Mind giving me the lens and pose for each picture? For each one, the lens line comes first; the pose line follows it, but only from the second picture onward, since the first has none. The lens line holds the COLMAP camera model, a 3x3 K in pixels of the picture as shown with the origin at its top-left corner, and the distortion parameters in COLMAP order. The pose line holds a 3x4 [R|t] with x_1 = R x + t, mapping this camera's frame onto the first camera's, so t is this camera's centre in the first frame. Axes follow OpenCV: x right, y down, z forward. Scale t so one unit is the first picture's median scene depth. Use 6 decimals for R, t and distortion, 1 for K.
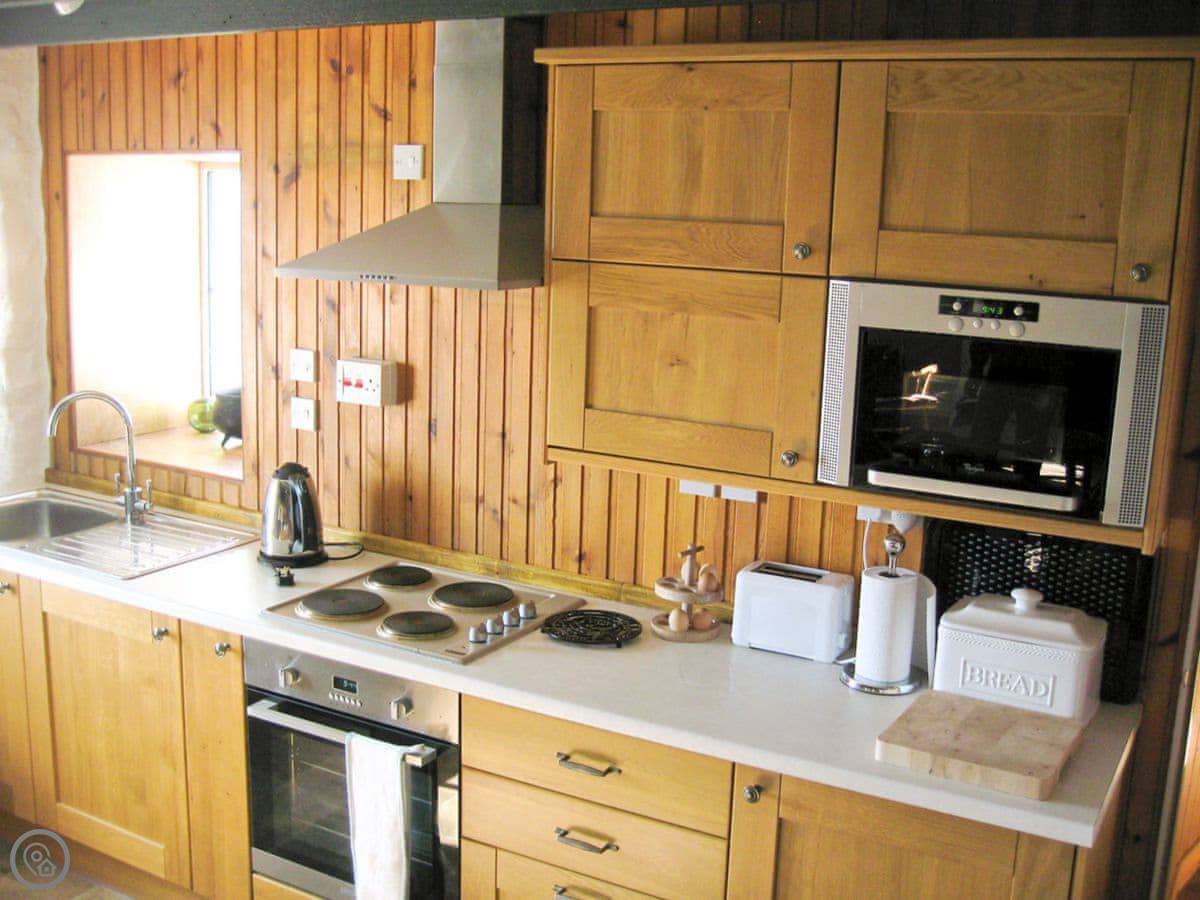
lens RADIAL K [[1325.5, 0, 600.0], [0, 1325.5, 450.0], [0, 0, 1]] dist [-0.068513, 0.007148]
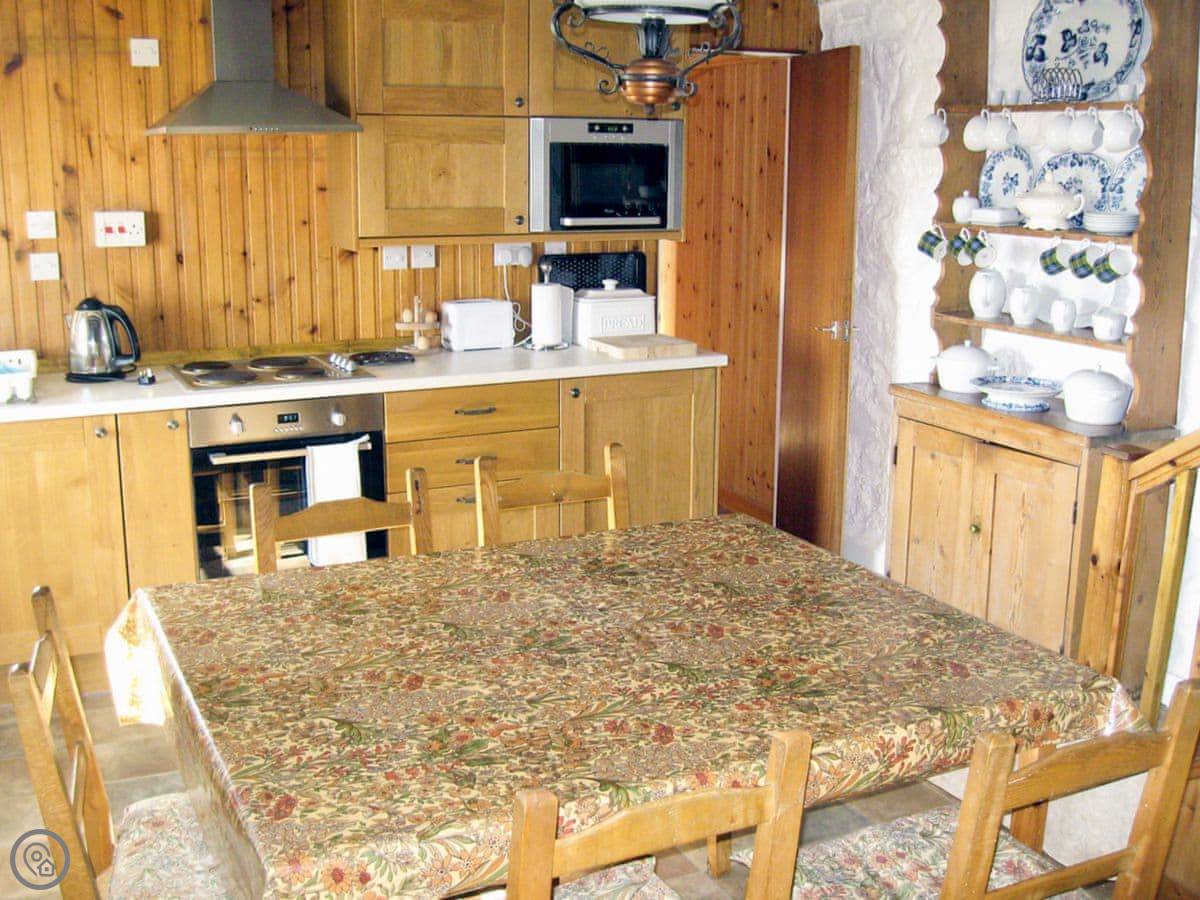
lens RADIAL K [[1325.5, 0, 600.0], [0, 1325.5, 450.0], [0, 0, 1]] dist [-0.068513, 0.007148]
pose [[0.551639, -0.209401, 0.807369, -1.257139], [0.174995, 0.975485, 0.133438, 0.086654], [-0.815519, 0.067676, 0.574760, -0.092944]]
